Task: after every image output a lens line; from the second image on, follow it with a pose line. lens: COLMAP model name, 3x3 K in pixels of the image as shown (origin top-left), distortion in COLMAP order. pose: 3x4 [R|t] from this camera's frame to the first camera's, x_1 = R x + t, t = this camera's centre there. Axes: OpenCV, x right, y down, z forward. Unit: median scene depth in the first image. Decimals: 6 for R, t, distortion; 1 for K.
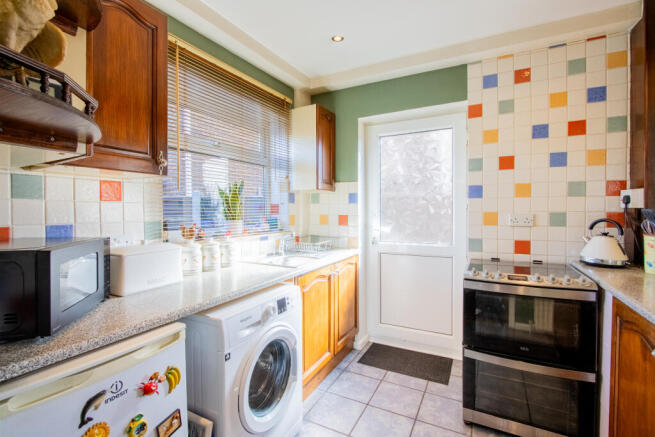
lens RADIAL K [[302.6, 0, 325.7], [0, 302.6, 214.2], [0, 0, 1]] dist [-0.012983, 0.001937]
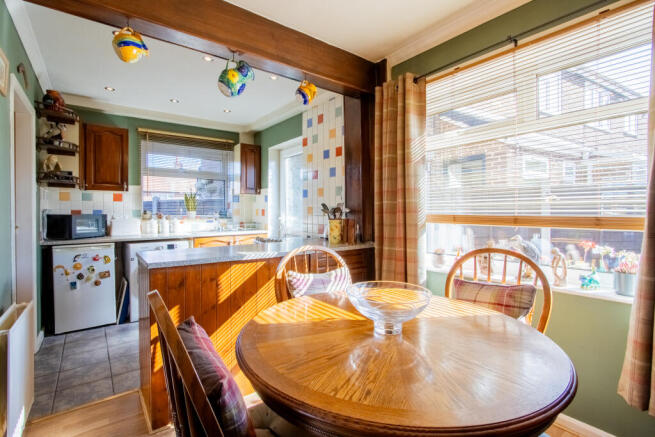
lens RADIAL K [[302.6, 0, 328.1], [0, 302.6, 217.1], [0, 0, 1]] dist [-0.012983, 0.001937]
pose [[0.915681, 0.011457, -0.401743, 1.269646], [-0.006365, 0.999882, 0.014006, 0.025557], [0.401856, -0.010268, 0.915645, -0.408185]]
